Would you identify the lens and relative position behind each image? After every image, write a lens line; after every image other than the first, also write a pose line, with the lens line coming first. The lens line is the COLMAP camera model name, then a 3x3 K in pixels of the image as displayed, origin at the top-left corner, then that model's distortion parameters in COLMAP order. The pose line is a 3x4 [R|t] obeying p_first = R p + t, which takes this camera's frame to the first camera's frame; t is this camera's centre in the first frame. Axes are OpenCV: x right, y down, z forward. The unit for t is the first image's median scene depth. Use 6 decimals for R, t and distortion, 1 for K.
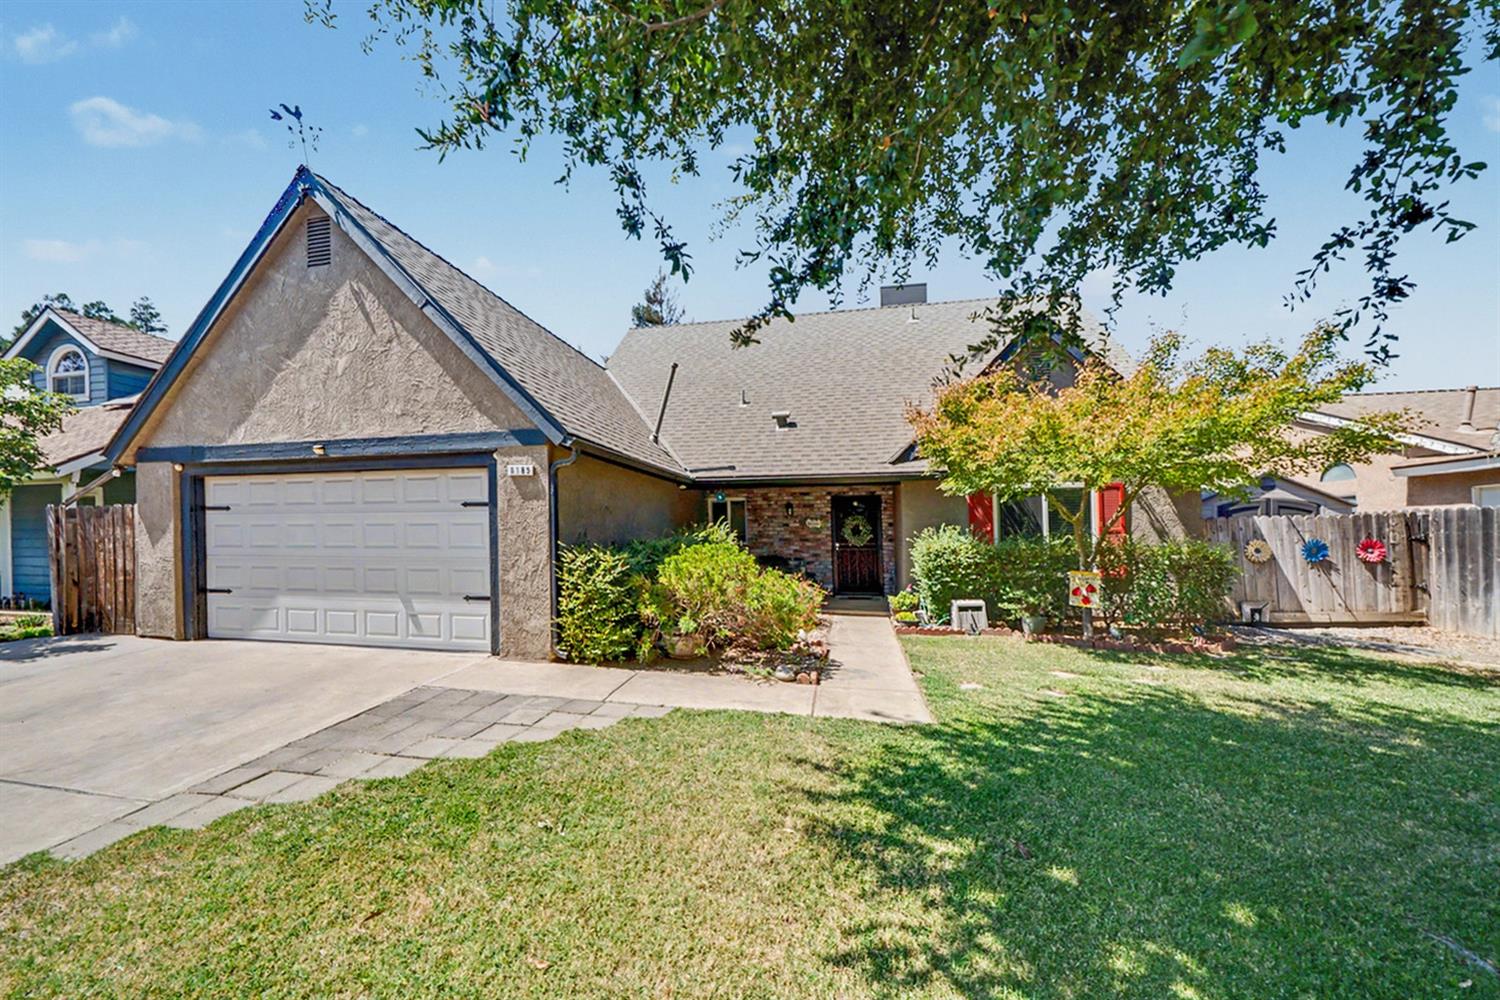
lens RADIAL K [[538.1, 0, 740.1], [0, 538.1, 508.2], [0, 0, 1]] dist [-0.005447, -0.000159]
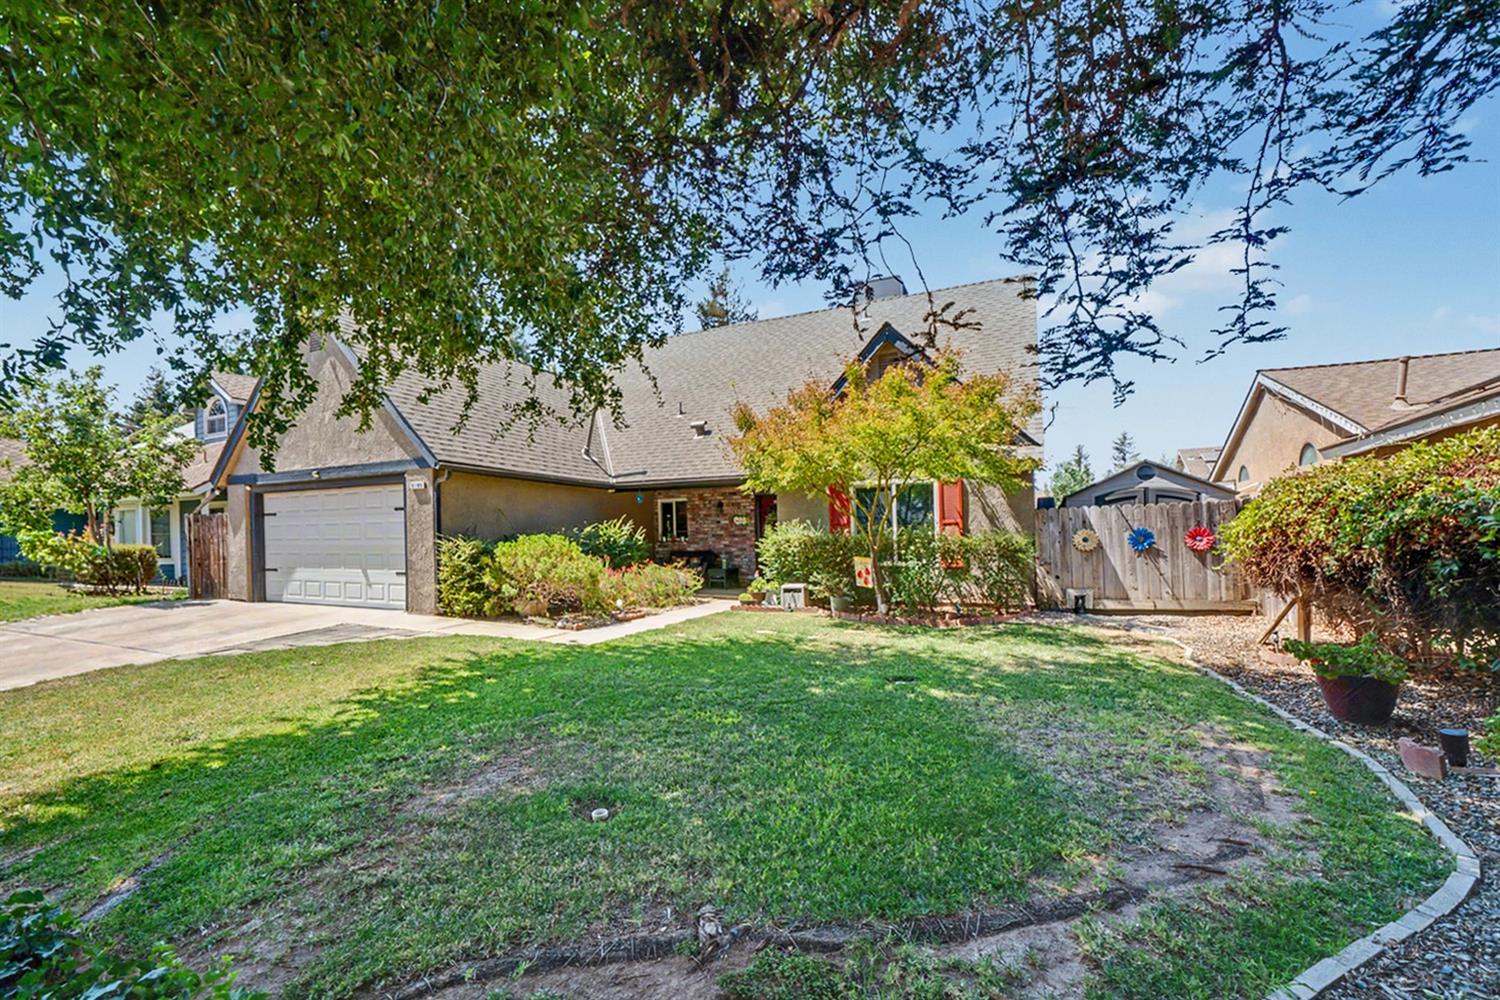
lens RADIAL K [[617.4, 0, 737.1], [0, 617.4, 505.8], [0, 0, 1]] dist [0.000647, 0.000185]
pose [[0.971085, -0.019567, -0.237929, 0.622969], [0.018574, 0.999807, -0.006415, 0.009789], [0.238009, 0.001810, 0.971261, -0.324062]]
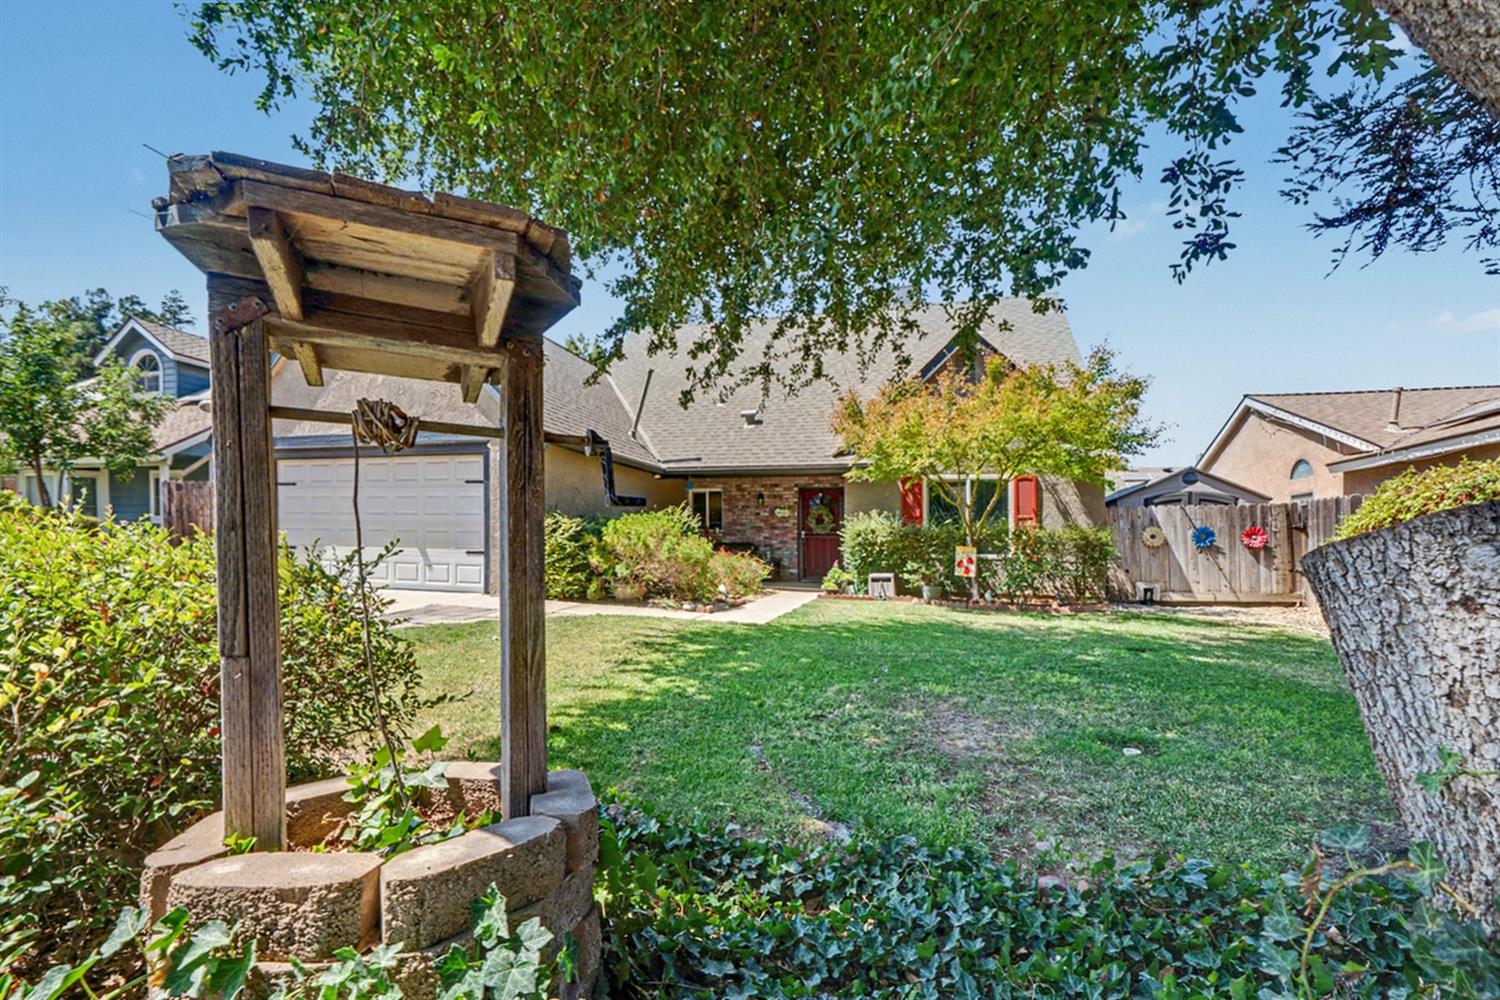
lens RADIAL K [[632.3, 0, 741.6], [0, 632.3, 500.4], [0, 0, 1]] dist [0.001032, -0.000398]
pose [[0.996567, 0.014116, -0.081583, 0.230087], [-0.016037, 0.999608, -0.022931, 0.050041], [0.081228, 0.024160, 0.996403, -0.395117]]
